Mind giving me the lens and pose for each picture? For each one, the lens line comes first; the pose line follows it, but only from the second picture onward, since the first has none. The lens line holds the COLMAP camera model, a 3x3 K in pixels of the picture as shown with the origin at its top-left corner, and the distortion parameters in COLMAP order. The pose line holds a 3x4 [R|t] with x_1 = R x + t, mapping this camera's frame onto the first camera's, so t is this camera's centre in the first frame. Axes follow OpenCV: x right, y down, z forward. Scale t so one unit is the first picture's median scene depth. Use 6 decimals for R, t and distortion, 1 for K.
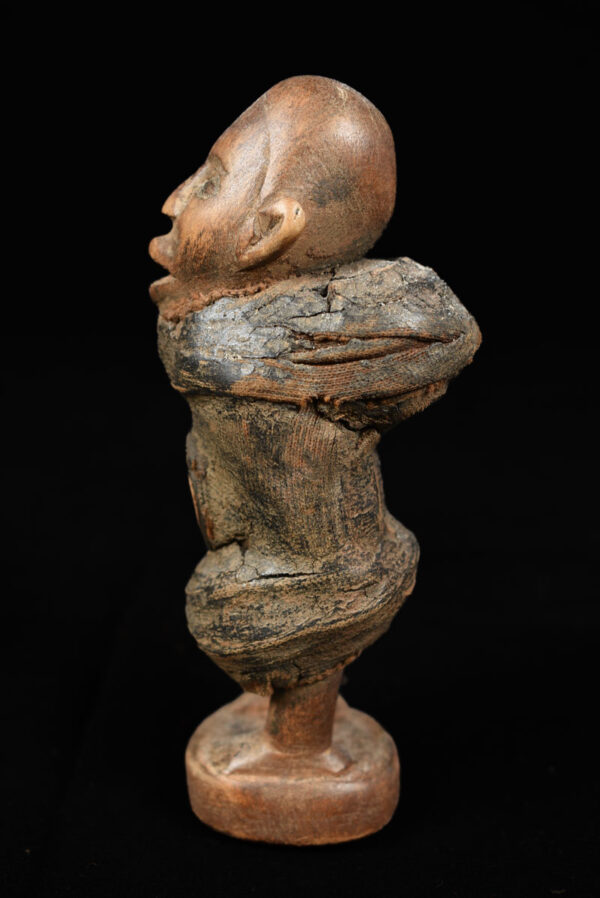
lens RADIAL K [[1057.4, 0, 296.3], [0, 1057.4, 448.5], [0, 0, 1]] dist [-0.094189, 0.000000]
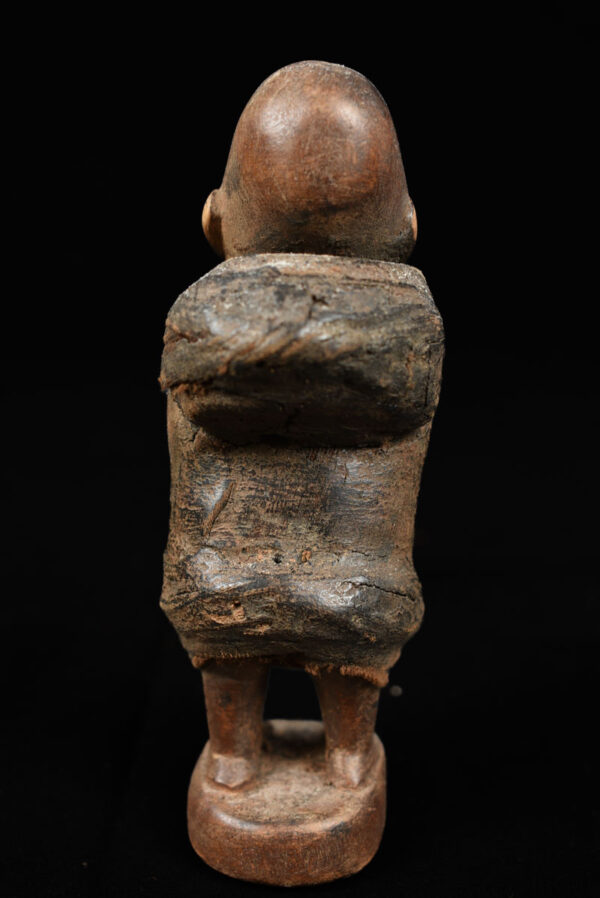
lens RADIAL K [[1057.4, 0, 300.5], [0, 1057.4, 449.3], [0, 0, 1]] dist [-0.094189, 0.000000]
pose [[0.041660, 0.181894, -0.982435, 1.026441], [-0.242261, 0.955785, 0.166687, -0.180750], [0.969316, 0.231062, 0.083884, 1.013835]]
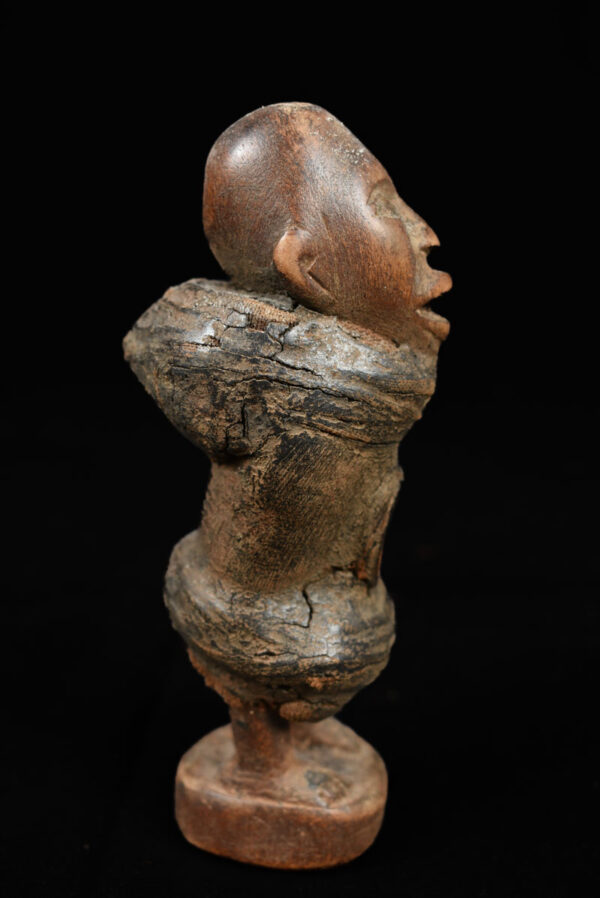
lens RADIAL K [[1012.8, 0, 300.6], [0, 1012.8, 449.6], [0, 0, 1]] dist [-0.095666, 0.000000]
pose [[-0.997855, -0.055855, 0.034139, -0.043684], [-0.036093, 0.904513, 0.424915, -0.473862], [-0.054613, 0.422772, -0.904589, 2.048943]]
